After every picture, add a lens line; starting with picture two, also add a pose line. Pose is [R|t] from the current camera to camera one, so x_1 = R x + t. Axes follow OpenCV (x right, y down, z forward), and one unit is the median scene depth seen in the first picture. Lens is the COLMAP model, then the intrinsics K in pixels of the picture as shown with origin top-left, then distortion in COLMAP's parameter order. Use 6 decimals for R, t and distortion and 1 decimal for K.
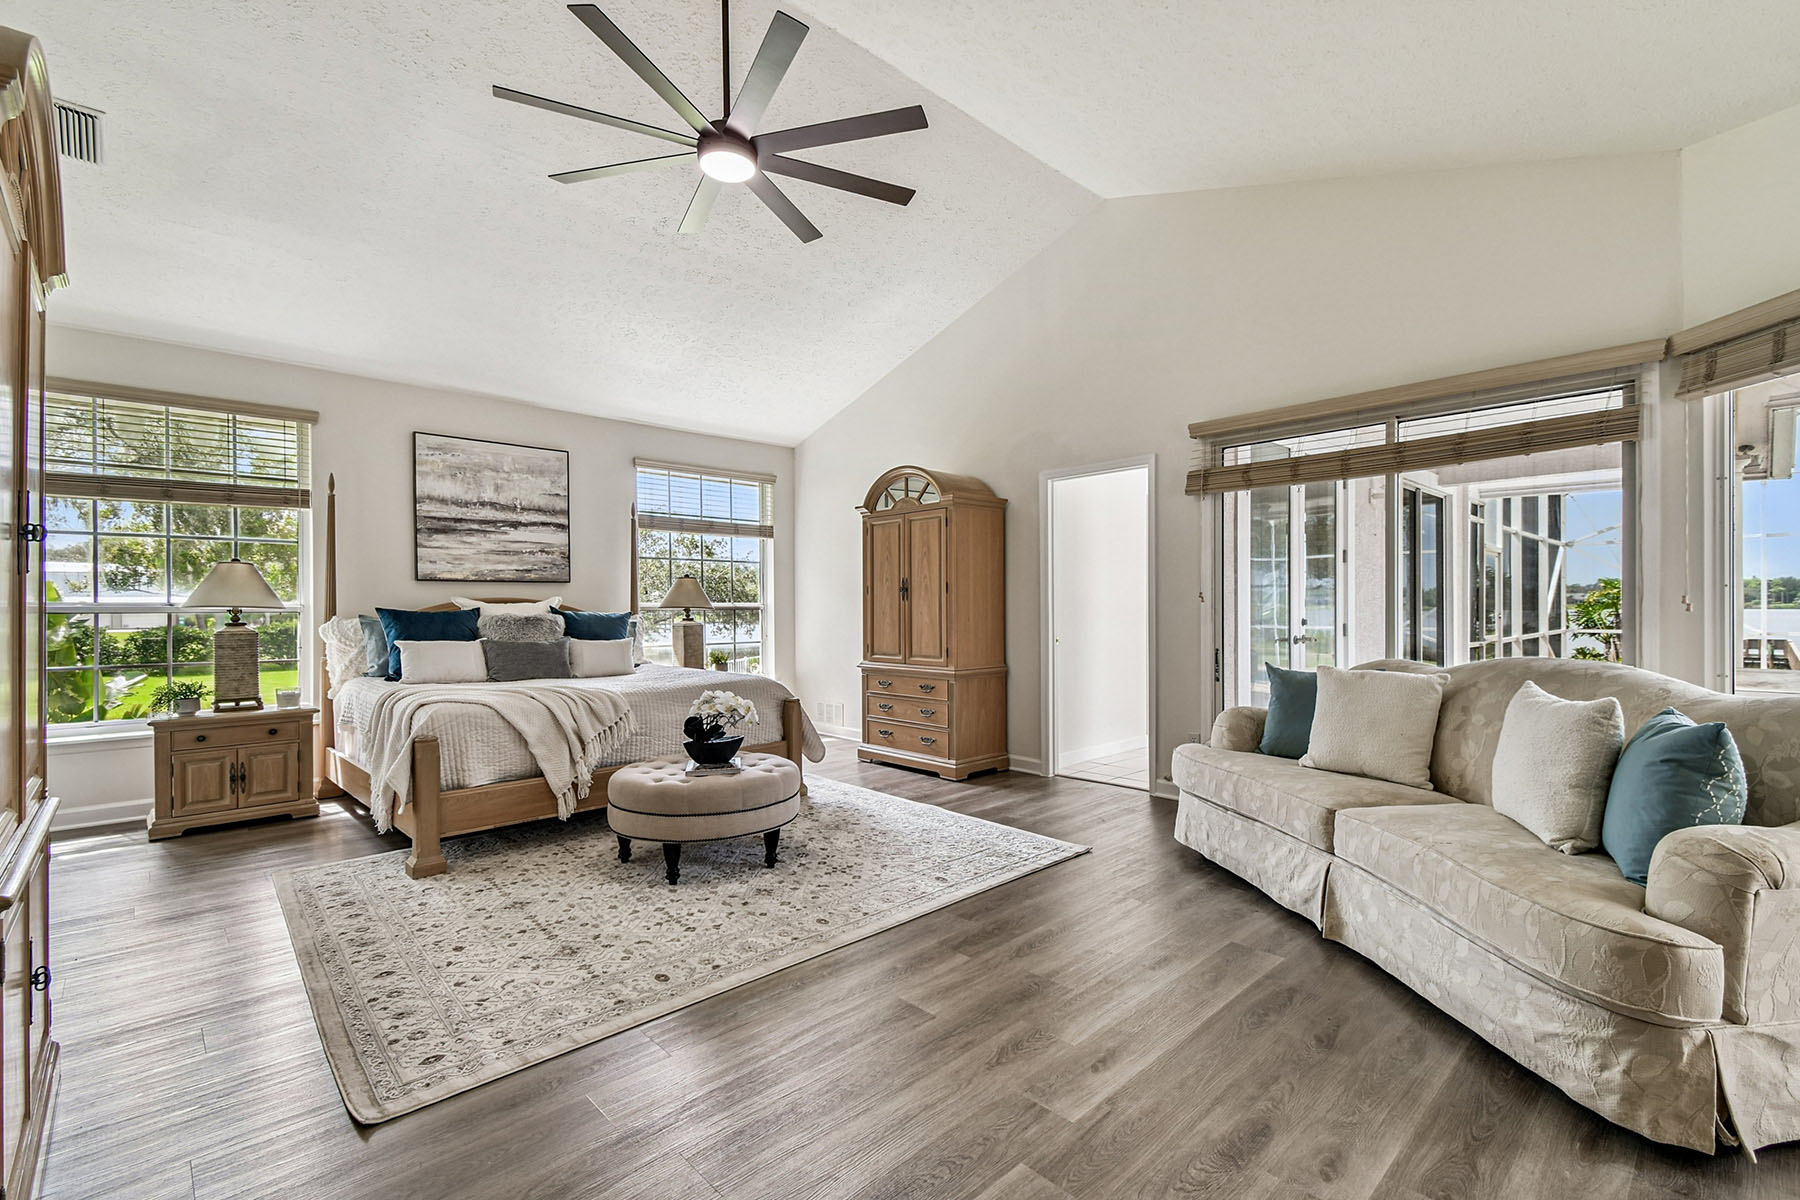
lens RADIAL K [[806.8, 0, 919.6], [0, 806.8, 597.7], [0, 0, 1]] dist [0.030972, -0.022393]
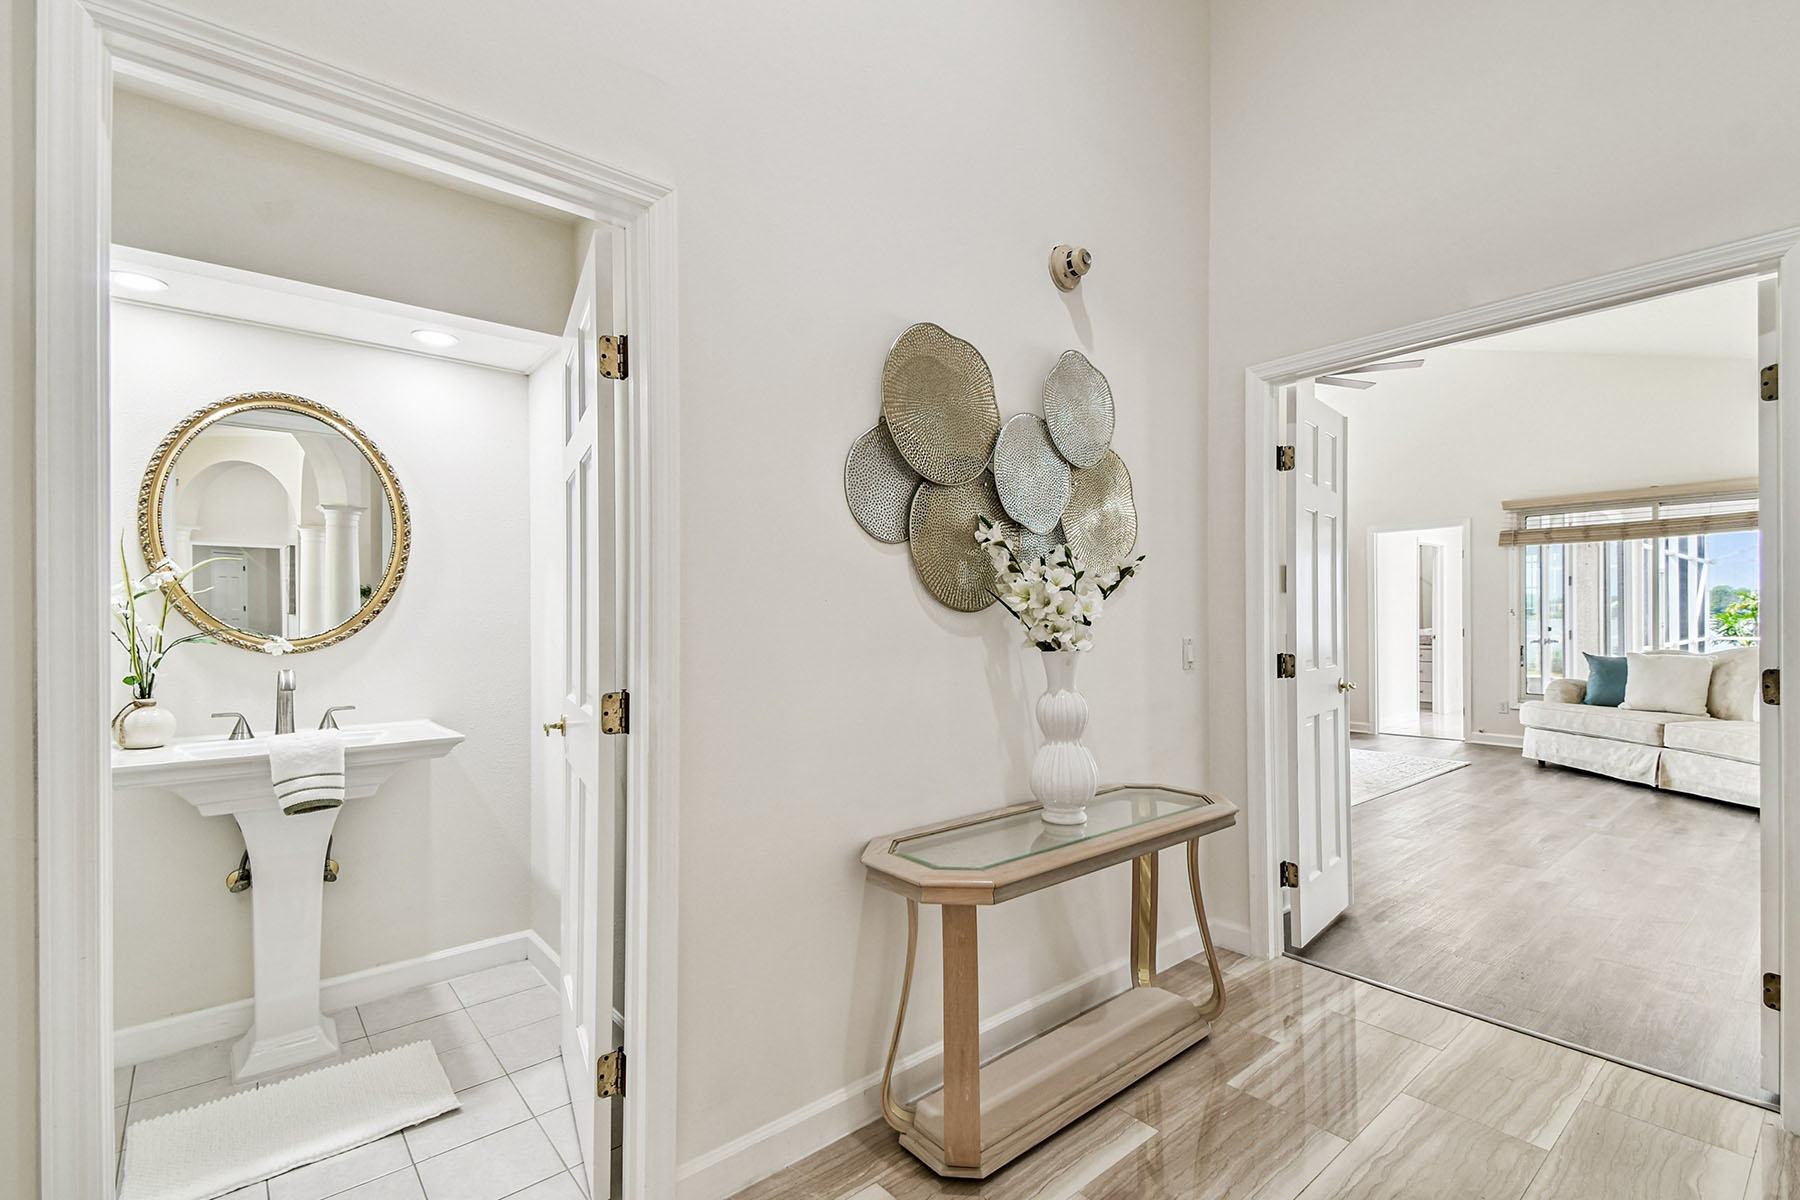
lens RADIAL K [[806.8, 0, 919.6], [0, 806.8, 597.7], [0, 0, 1]] dist [0.030972, -0.022393]
pose [[0.997239, -0.001210, -0.074249, -0.780535], [0.000439, 0.999946, -0.010398, -0.014647], [0.074257, 0.010337, 0.997186, -0.751323]]
